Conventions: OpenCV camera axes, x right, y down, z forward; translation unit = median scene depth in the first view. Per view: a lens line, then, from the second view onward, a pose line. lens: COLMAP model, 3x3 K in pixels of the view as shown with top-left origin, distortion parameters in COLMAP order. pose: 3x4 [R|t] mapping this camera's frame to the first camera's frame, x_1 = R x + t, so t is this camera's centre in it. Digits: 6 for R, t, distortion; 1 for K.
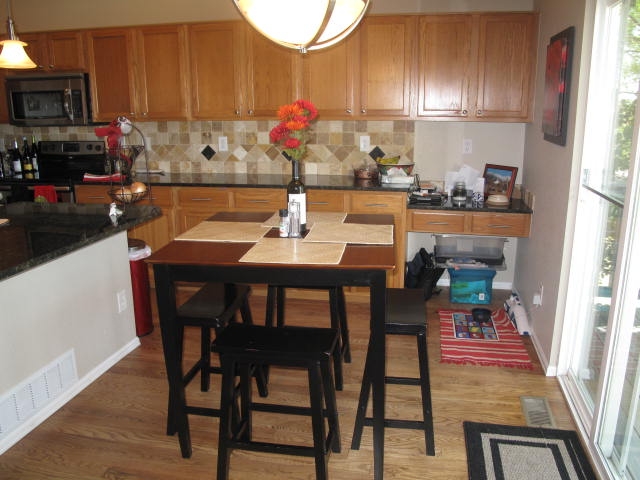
lens RADIAL K [[535.3, 0, 319.7], [0, 535.3, 239.6], [0, 0, 1]] dist [-0.133348, 0.092340]
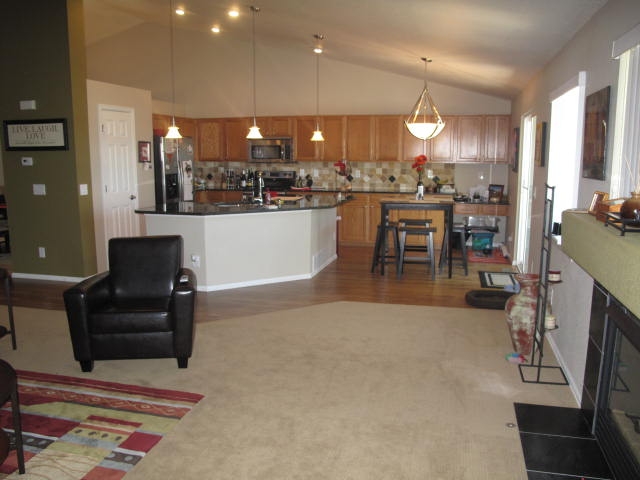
lens RADIAL K [[535.3, 0, 323.2], [0, 535.3, 242.9], [0, 0, 1]] dist [-0.133348, 0.092340]
pose [[0.999311, 0.012503, -0.034936, -0.262959], [-0.015227, 0.996772, -0.078829, 0.260232], [0.033838, 0.079307, 0.996276, -1.071383]]
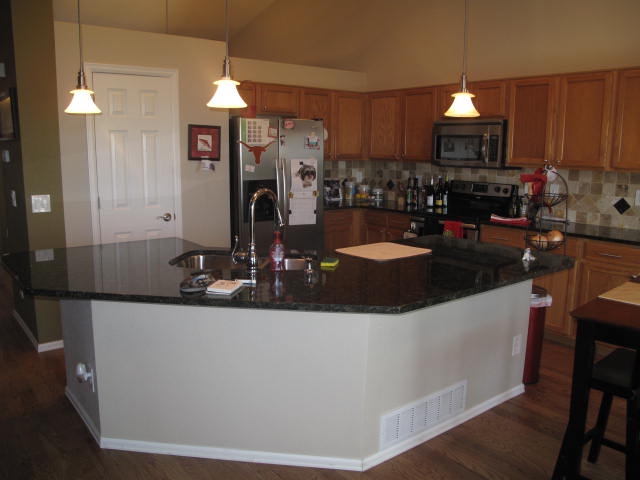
lens RADIAL K [[535.3, 0, 321.9], [0, 535.3, 239.1], [0, 0, 1]] dist [-0.133348, 0.092340]
pose [[0.769478, 0.119533, -0.627387, -0.044604], [-0.169121, 0.985399, -0.019680, 0.000062], [0.615874, 0.121247, 0.778459, -0.025619]]
